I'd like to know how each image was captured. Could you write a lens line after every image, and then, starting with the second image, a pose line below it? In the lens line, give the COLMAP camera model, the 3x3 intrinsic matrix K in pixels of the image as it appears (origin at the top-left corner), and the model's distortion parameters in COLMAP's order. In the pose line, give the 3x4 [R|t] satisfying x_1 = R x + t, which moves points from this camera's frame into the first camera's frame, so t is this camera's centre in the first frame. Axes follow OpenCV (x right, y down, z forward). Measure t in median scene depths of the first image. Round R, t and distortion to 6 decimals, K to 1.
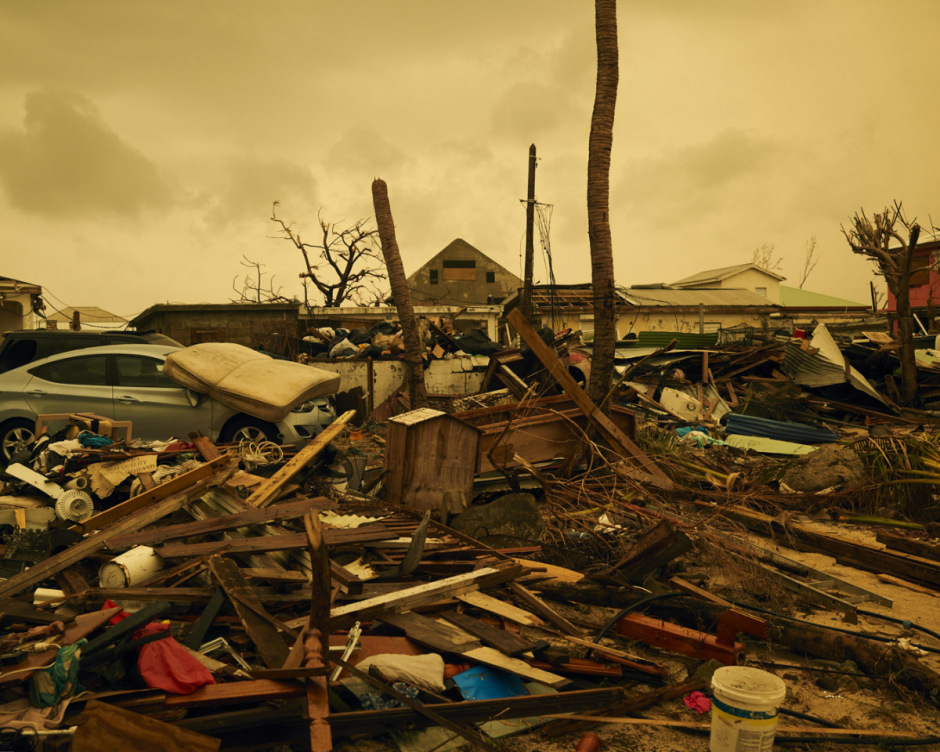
lens RADIAL K [[1141.8, 0, 470.0], [0, 1141.8, 376.0], [0, 0, 1]] dist [-0.078212, 0.001033]
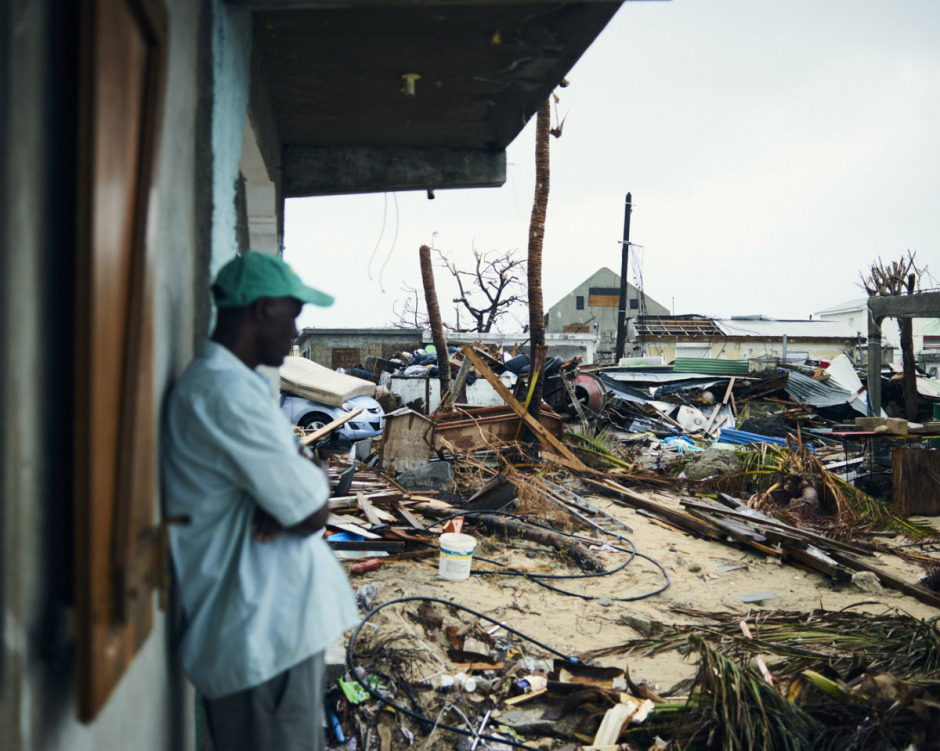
lens RADIAL K [[1133.4, 0, 470.0], [0, 1133.4, 375.5], [0, 0, 1]] dist [-0.005559, -0.002318]
pose [[0.987038, 0.022788, -0.158859, 0.082846], [-0.025695, 0.999537, -0.016269, 0.001740], [0.158414, 0.020140, 0.987167, -0.141195]]
